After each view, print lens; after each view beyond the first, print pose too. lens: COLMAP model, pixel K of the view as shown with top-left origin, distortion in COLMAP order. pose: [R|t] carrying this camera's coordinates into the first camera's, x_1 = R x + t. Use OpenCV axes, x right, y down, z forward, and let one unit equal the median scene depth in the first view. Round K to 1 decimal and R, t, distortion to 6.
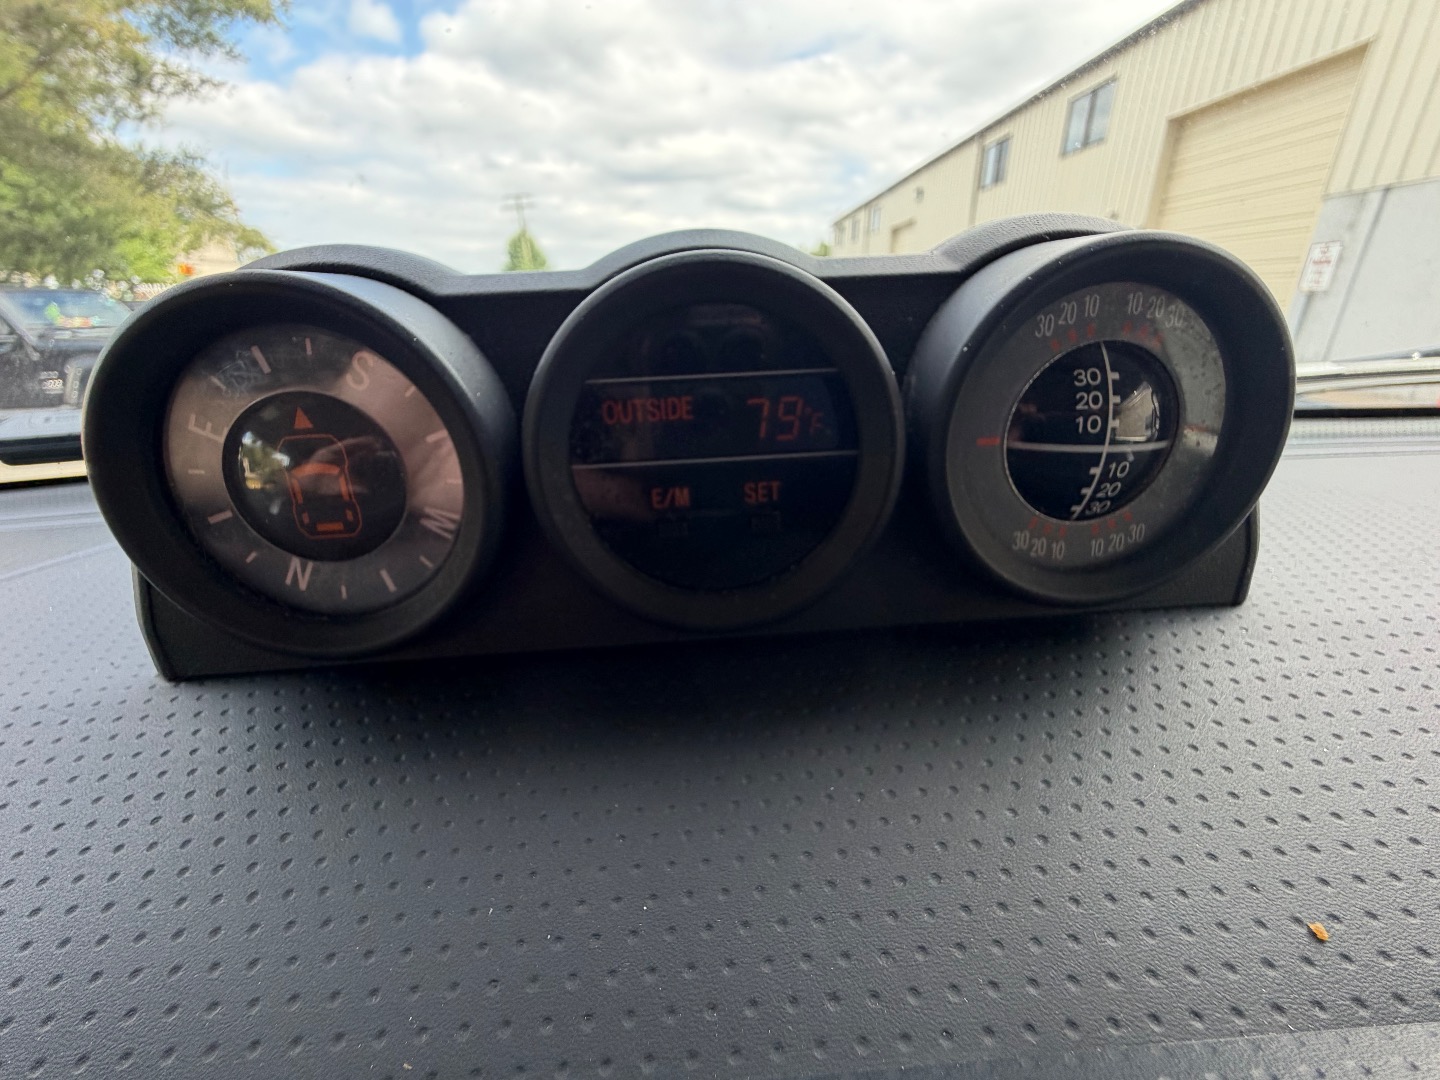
lens RADIAL K [[583.6, 0, 720.0], [0, 583.6, 540.0], [0, 0, 1]] dist [0.000231, -0.000111]
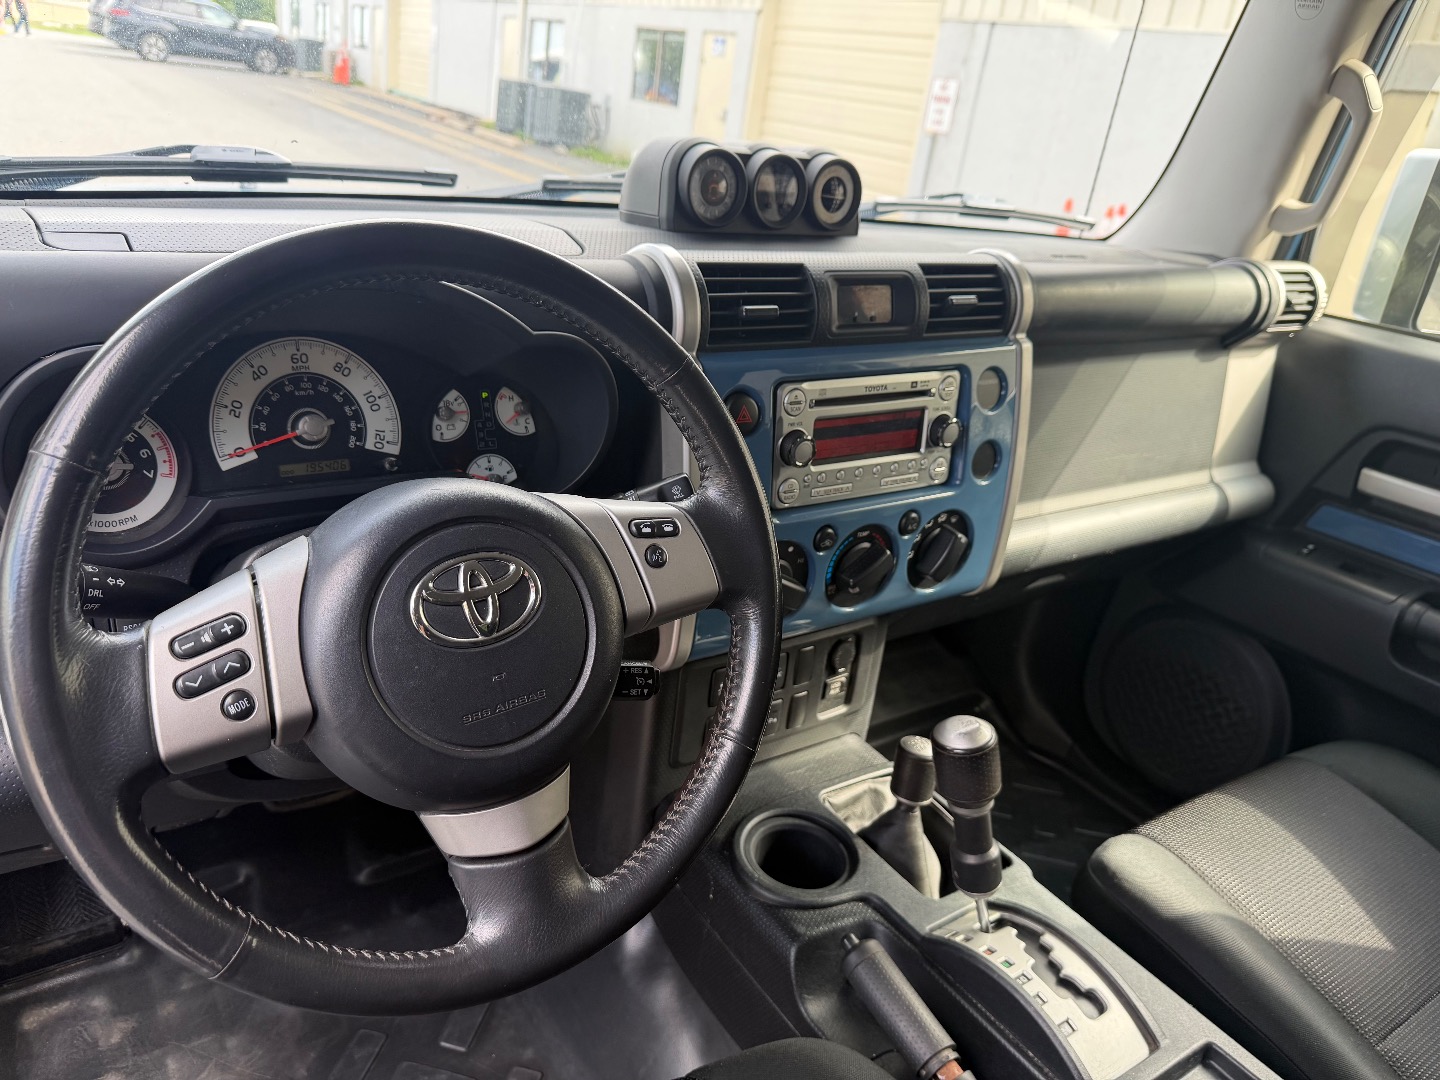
lens RADIAL K [[1028.3, 0, 720.0], [0, 1028.3, 540.0], [0, 0, 1]] dist [0.069391, -0.101704]
pose [[0.839757, -0.083190, 0.536552, -0.071844], [0.056995, 0.996239, 0.065260, 0.029482], [-0.539963, -0.024222, 0.841340, -0.083354]]
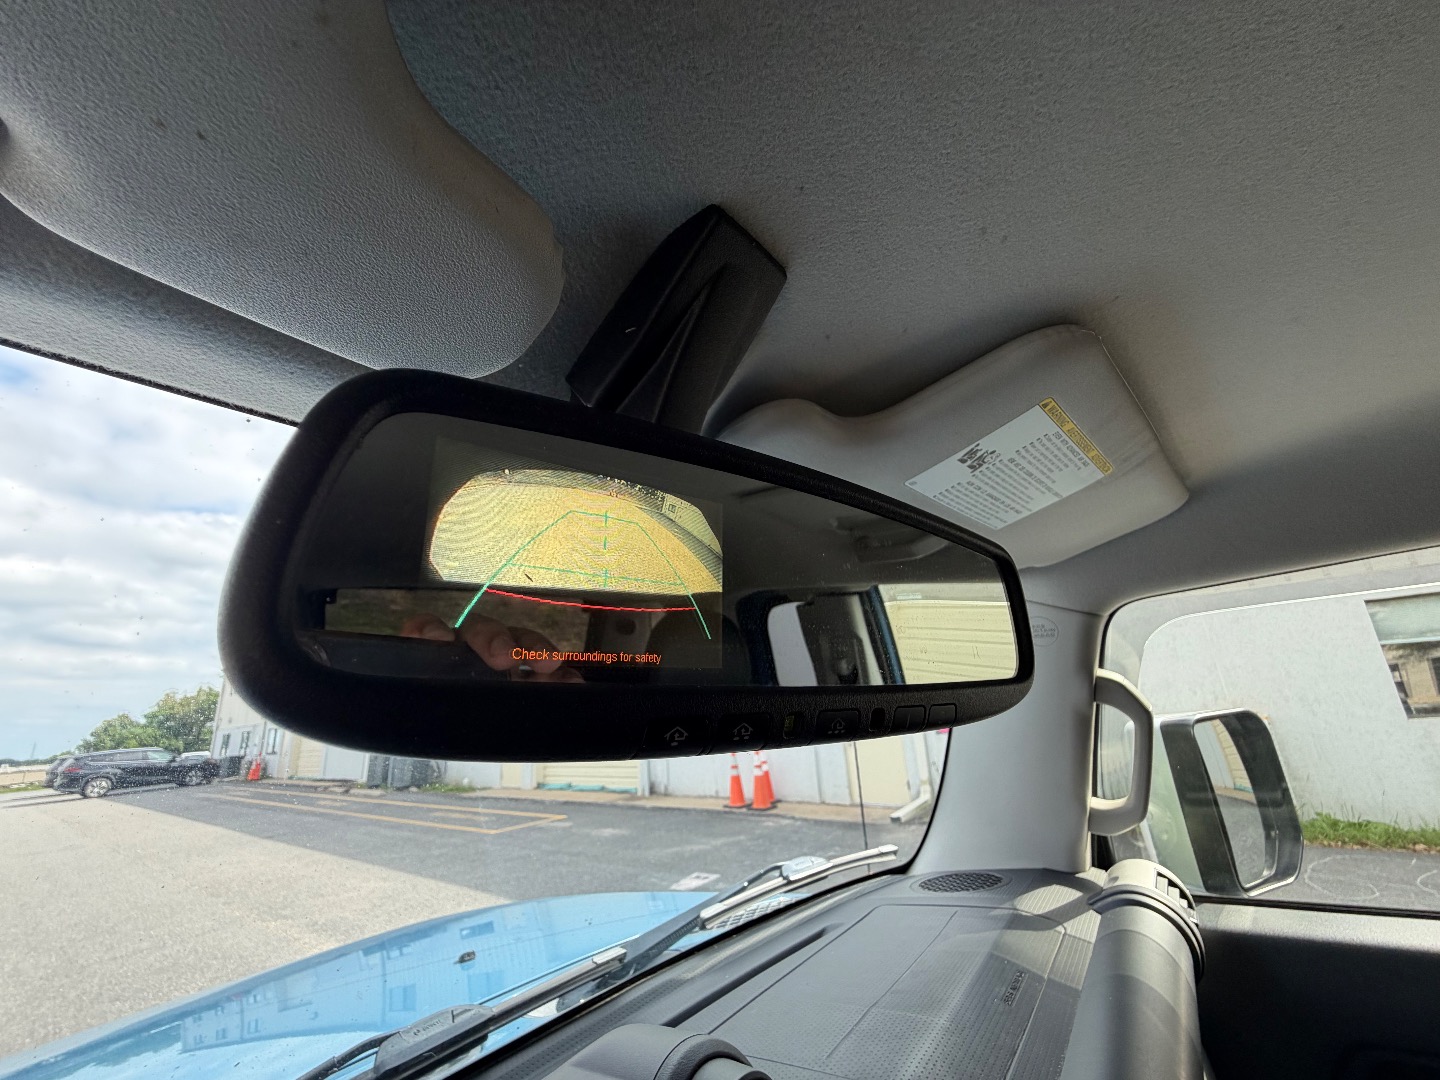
lens RADIAL K [[577.8, 0, 714.4], [0, 577.8, 538.9], [0, 0, 1]] dist [0.003038, 0.000163]
pose [[0.647751, 0.195345, 0.736382, -0.021445], [0.342221, 0.788958, -0.510324, -0.013818], [-0.680664, 0.582568, 0.444197, -0.018718]]
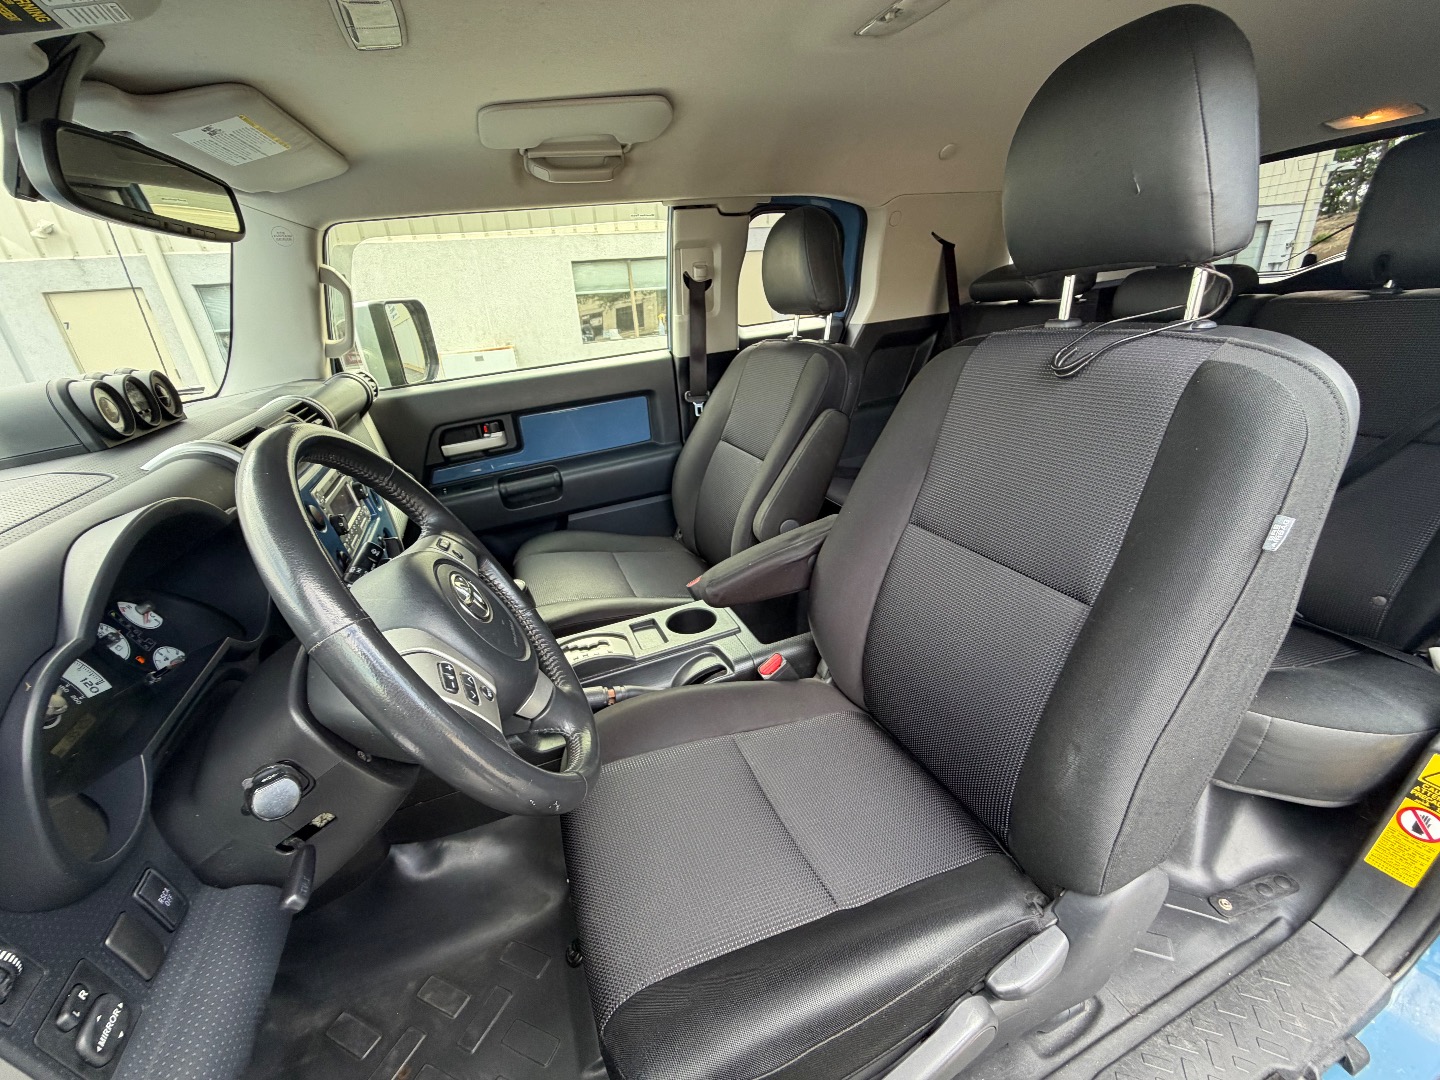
lens RADIAL K [[577.8, 0, 714.4], [0, 577.8, 538.9], [0, 0, 1]] dist [0.003038, 0.000163]
pose [[-0.318696, -0.311524, 0.895201, -0.114773], [0.444154, 0.785260, 0.431386, 0.015631], [-0.837353, 0.535089, -0.111895, -0.039901]]
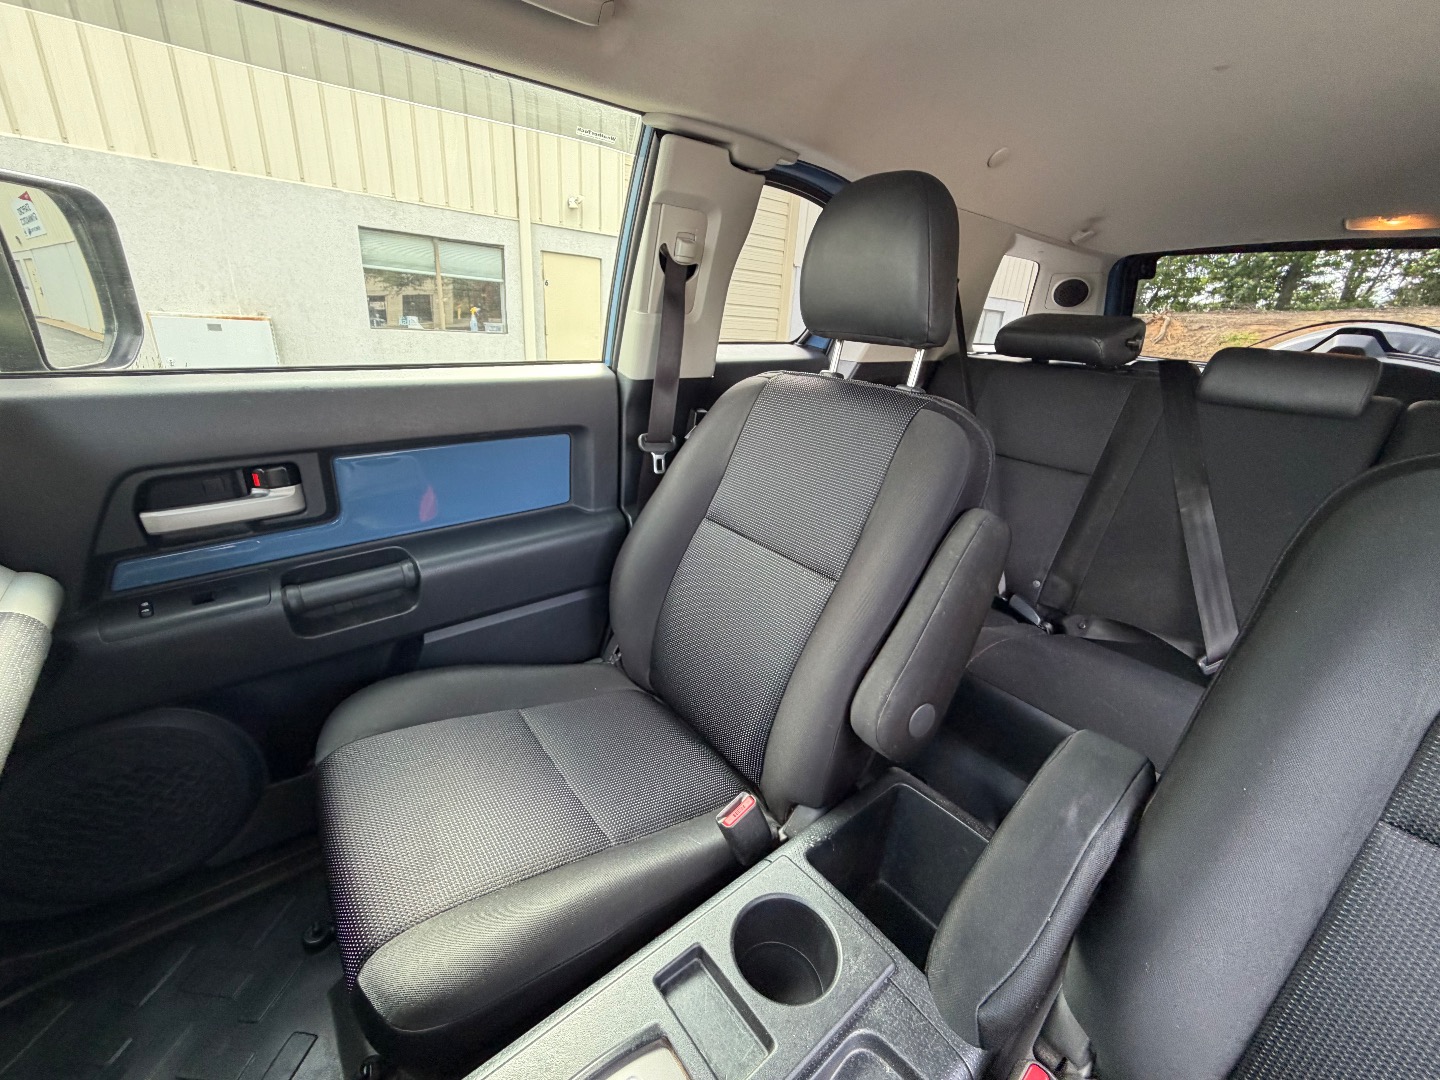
lens RADIAL K [[577.8, 0, 714.4], [0, 577.8, 538.9], [0, 0, 1]] dist [0.003038, 0.000163]
pose [[-0.593200, -0.299614, 0.747225, -0.021779], [0.261740, 0.805965, 0.530955, 0.013126], [-0.761318, 0.510541, -0.399677, -0.031115]]
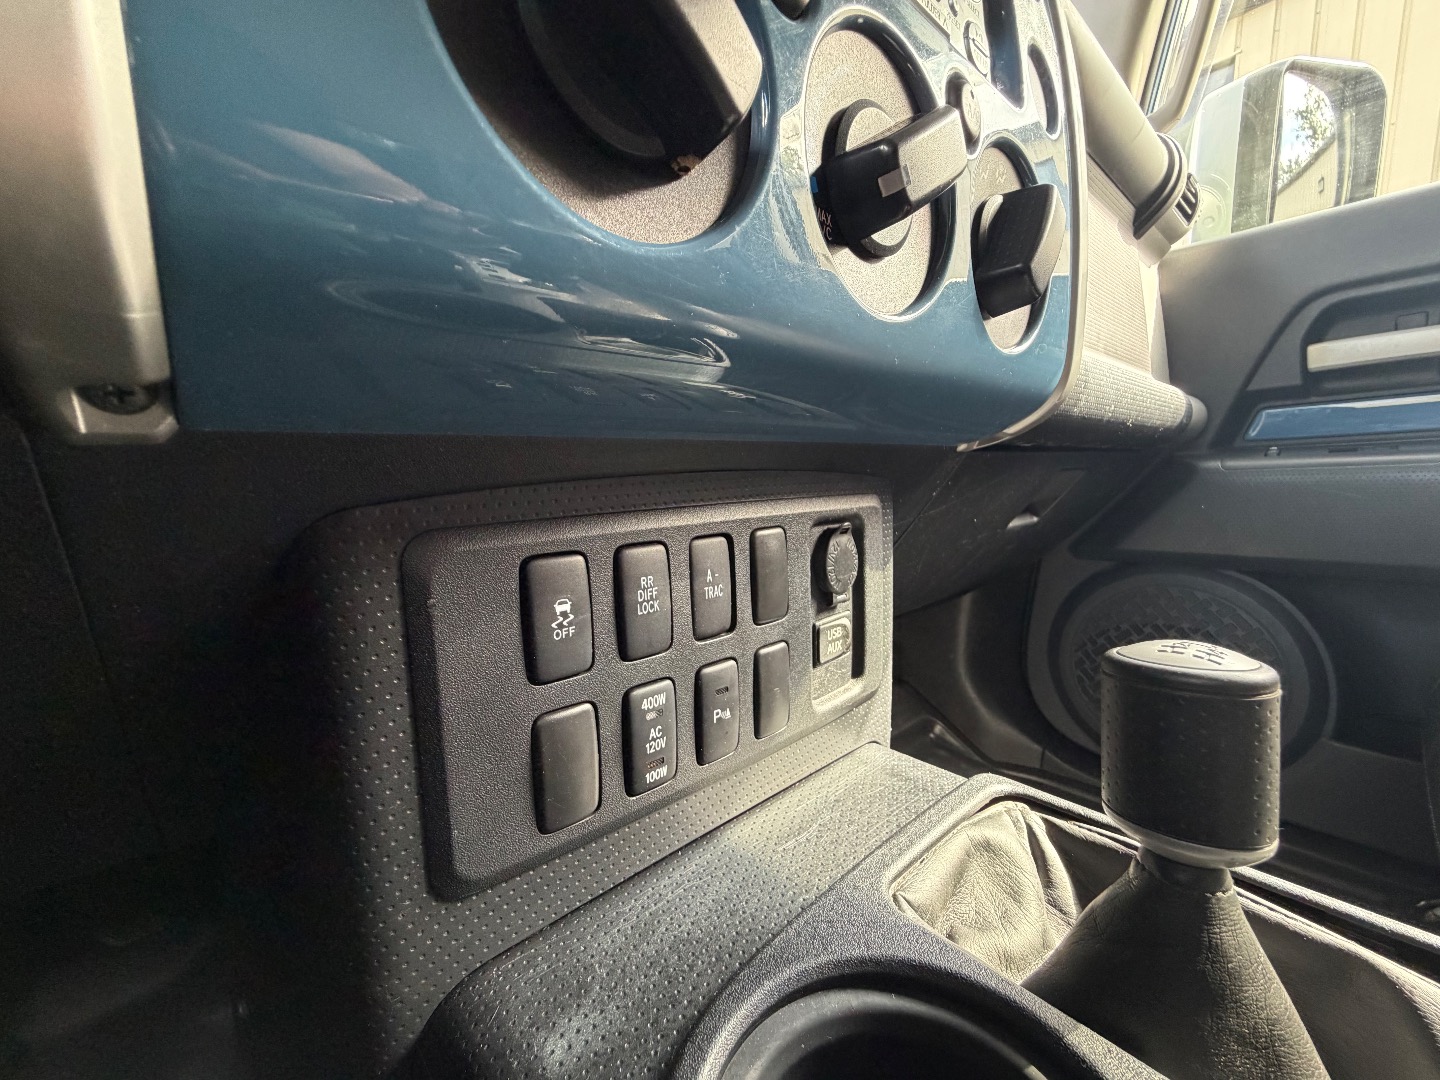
lens RADIAL K [[583.6, 0, 720.0], [0, 583.6, 540.0], [0, 0, 1]] dist [0.000231, -0.000111]
pose [[0.767002, -0.053096, 0.639444, -0.018338], [0.228749, 0.953716, -0.195189, 0.057750], [-0.599485, 0.295983, 0.743648, -0.004652]]
